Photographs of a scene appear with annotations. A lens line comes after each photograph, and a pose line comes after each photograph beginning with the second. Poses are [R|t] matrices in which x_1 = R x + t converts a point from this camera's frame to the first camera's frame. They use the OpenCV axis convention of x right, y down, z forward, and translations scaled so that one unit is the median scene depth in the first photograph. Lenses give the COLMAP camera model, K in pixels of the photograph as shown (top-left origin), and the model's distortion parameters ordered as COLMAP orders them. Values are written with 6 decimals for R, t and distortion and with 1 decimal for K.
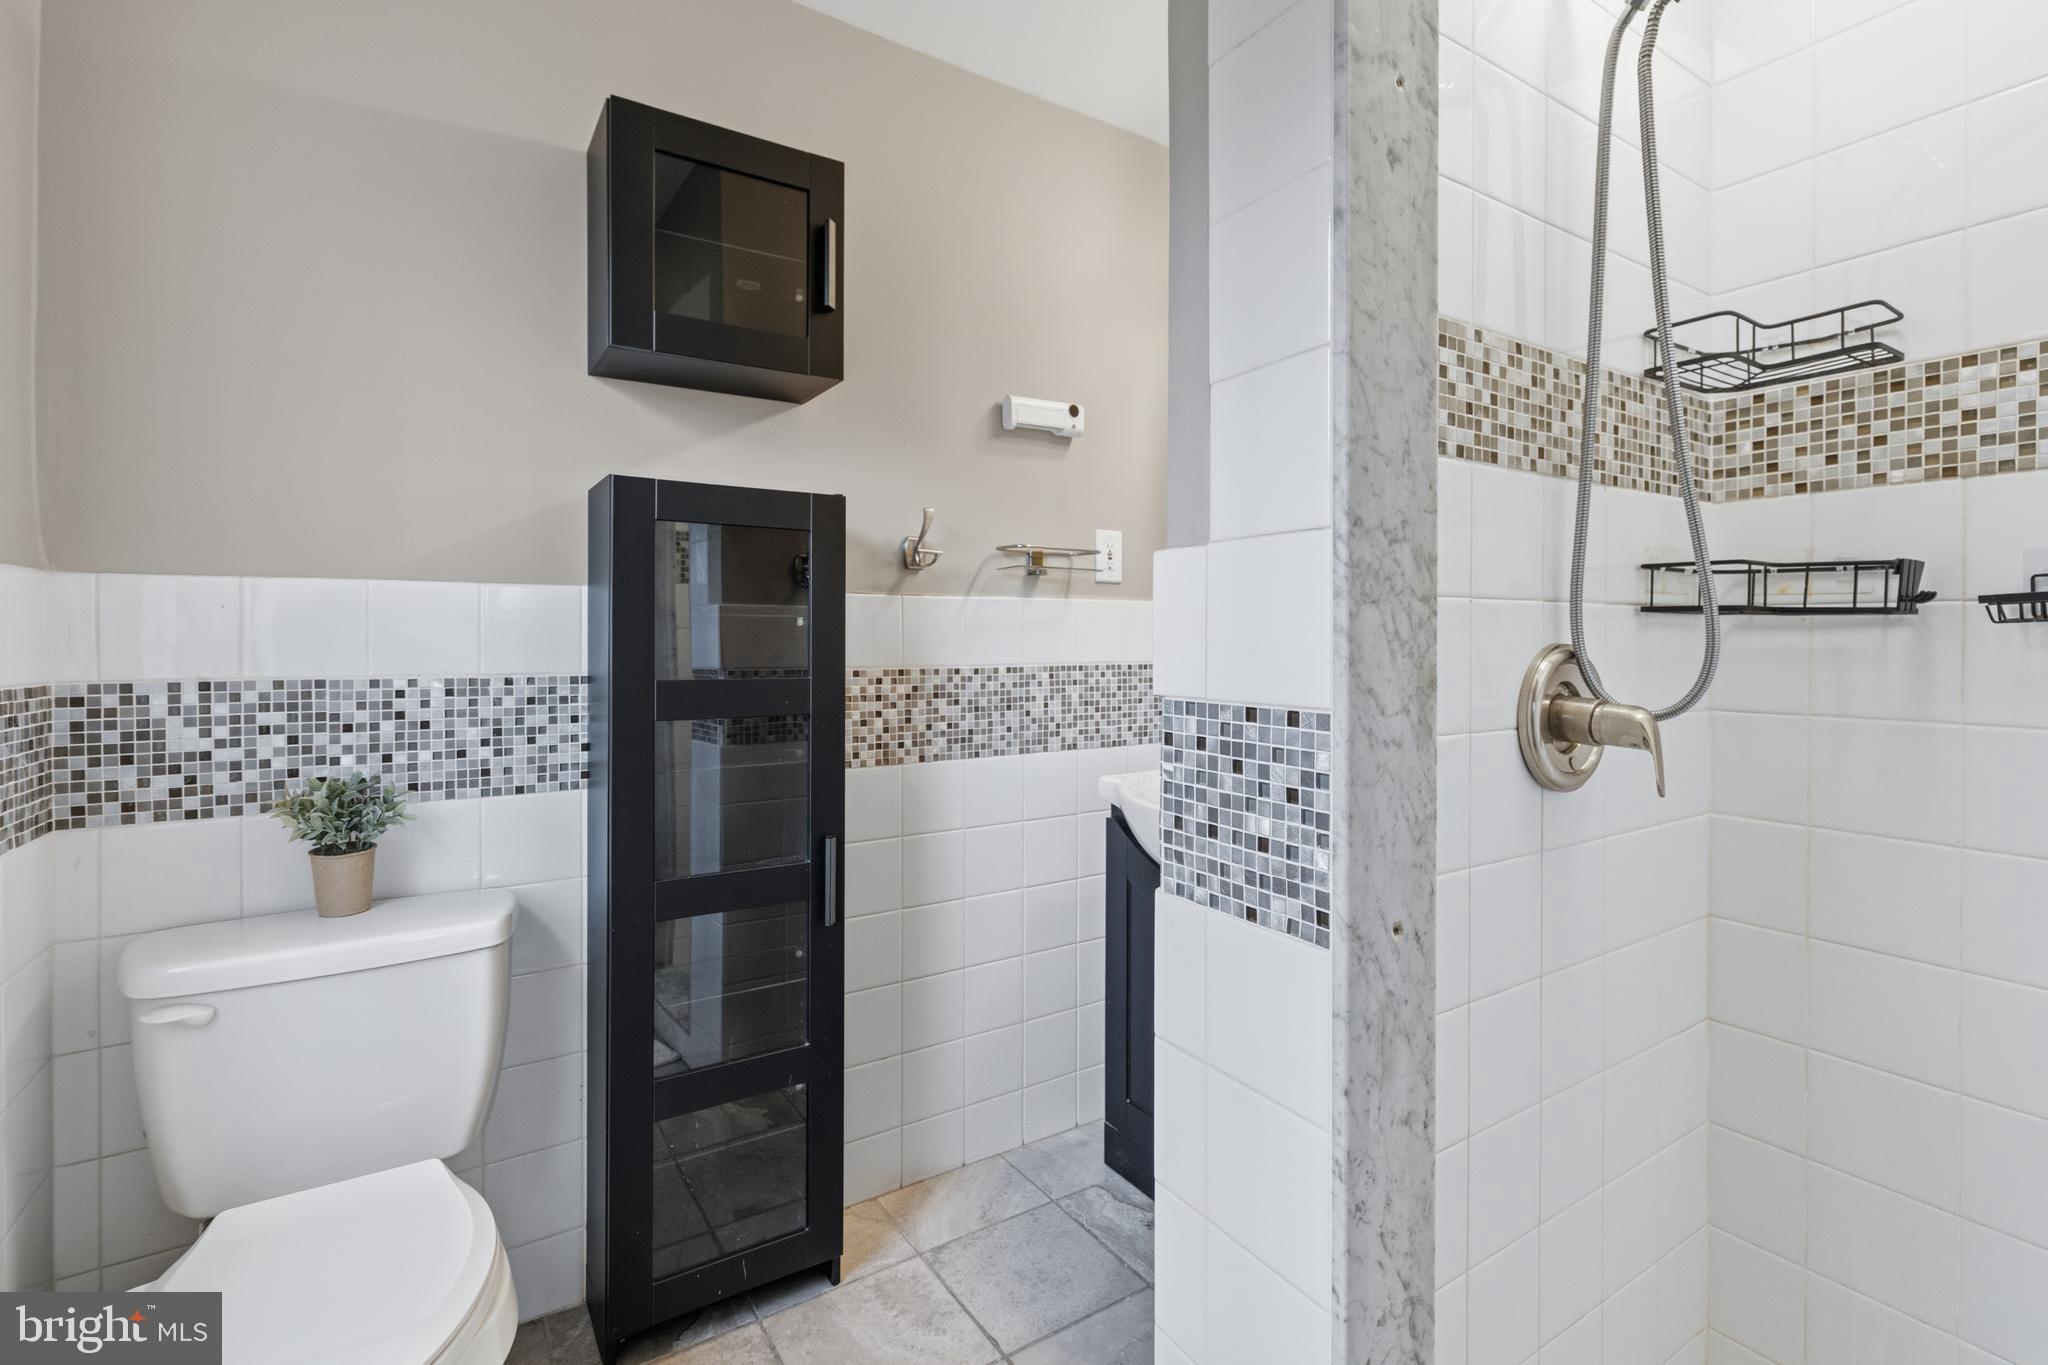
lens RADIAL K [[947.7, 0, 1020.8], [0, 947.7, 645.1], [0, 0, 1]] dist [0.001618, -0.000111]
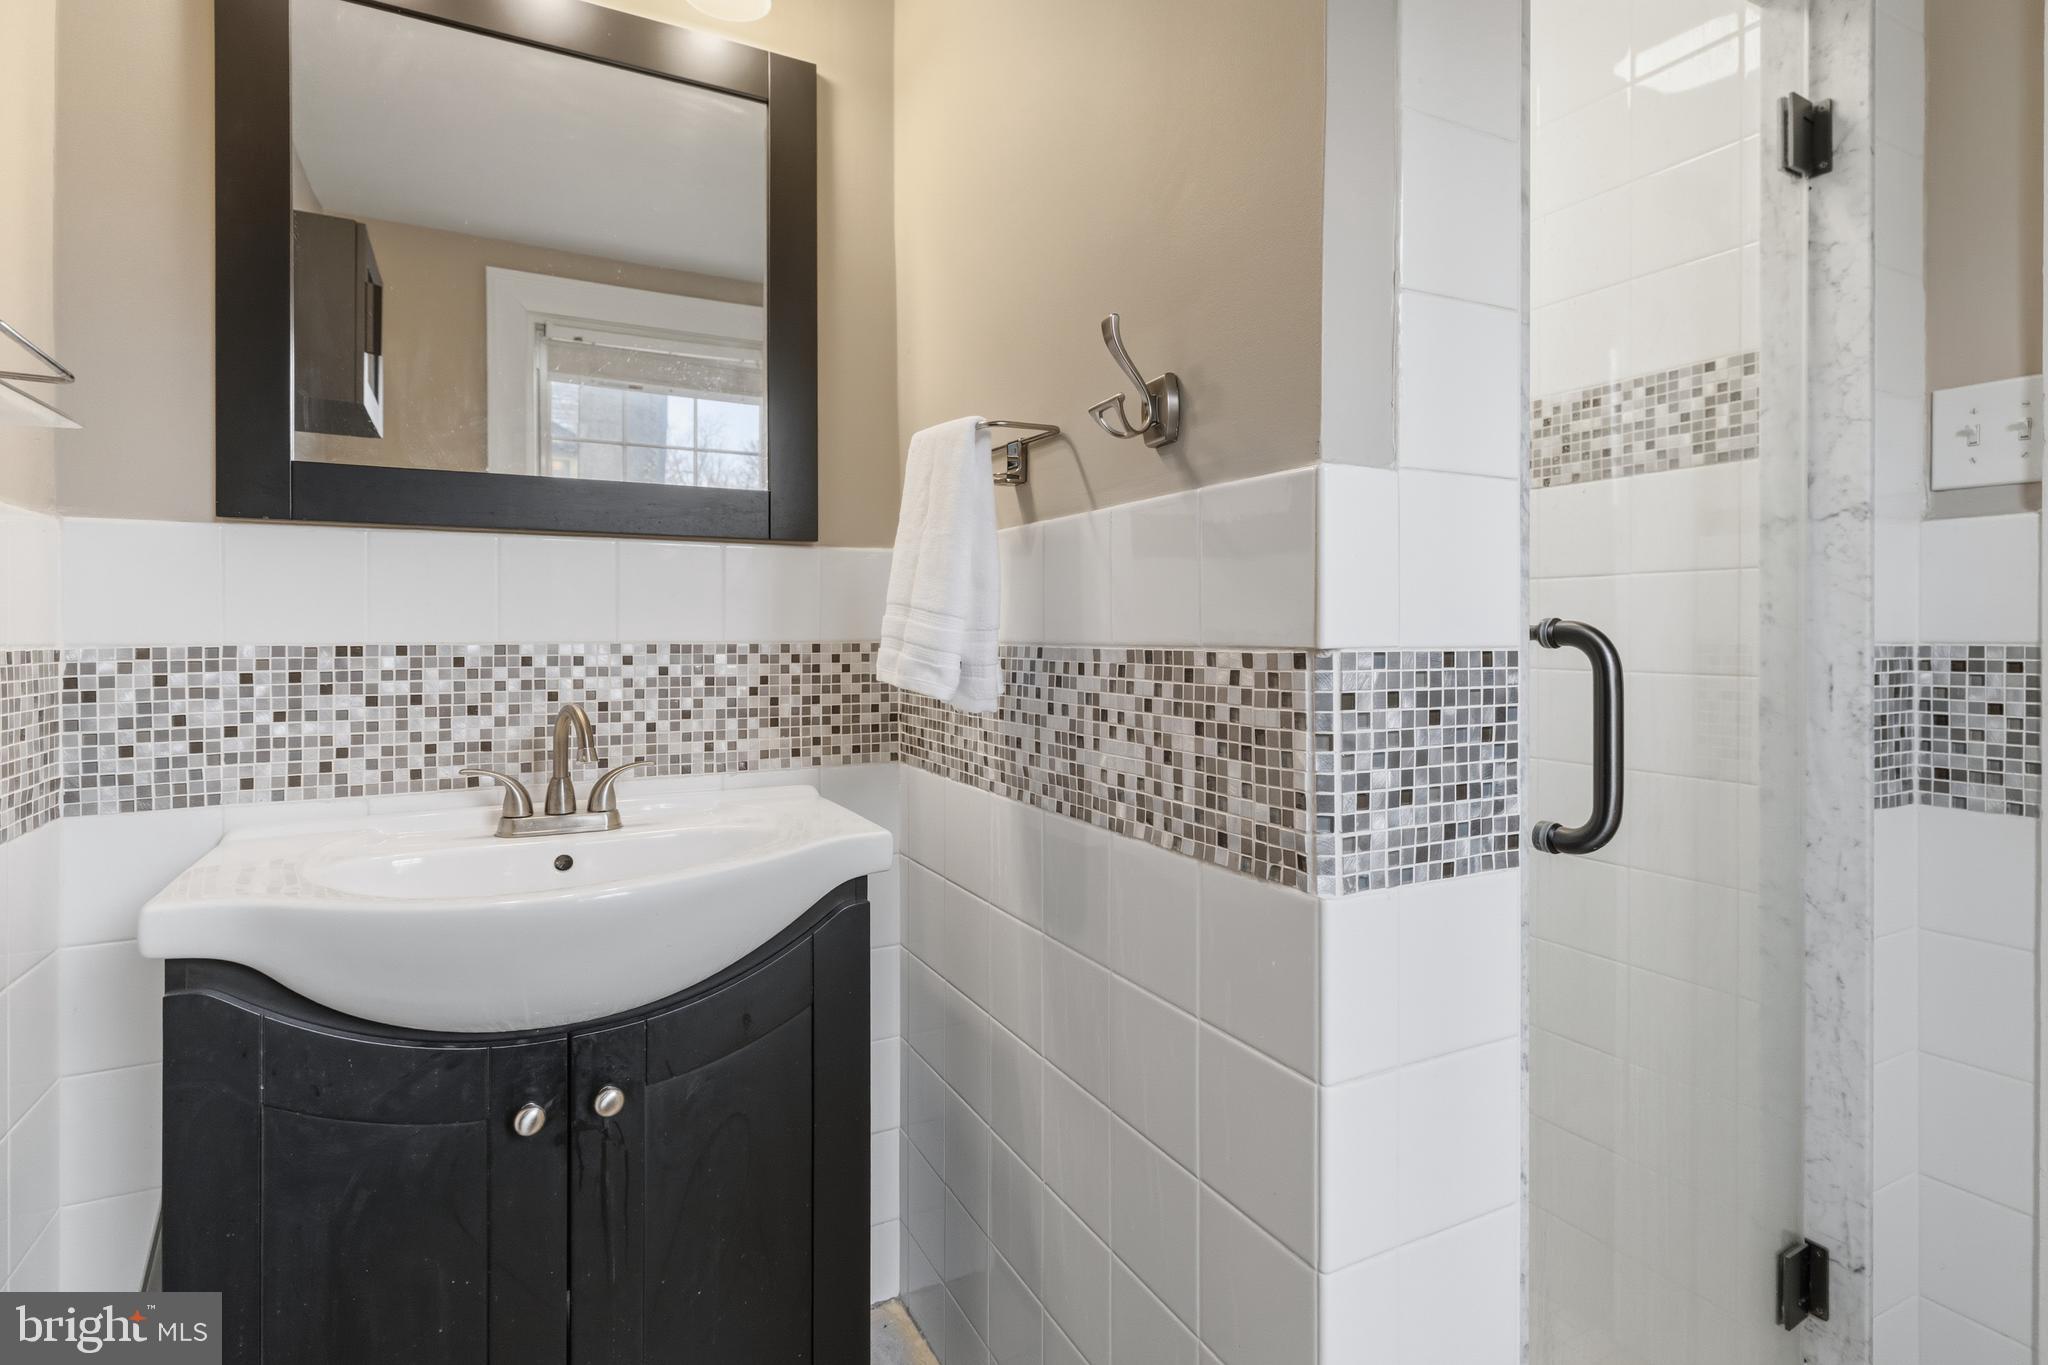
lens RADIAL K [[947.7, 0, 1020.8], [0, 947.7, 645.1], [0, 0, 1]] dist [0.001618, -0.000111]
pose [[0.088042, -0.000486, 0.996117, -0.729380], [0.009182, 0.999958, -0.000324, 0.054536], [-0.996074, 0.009175, 0.088043, 1.321250]]
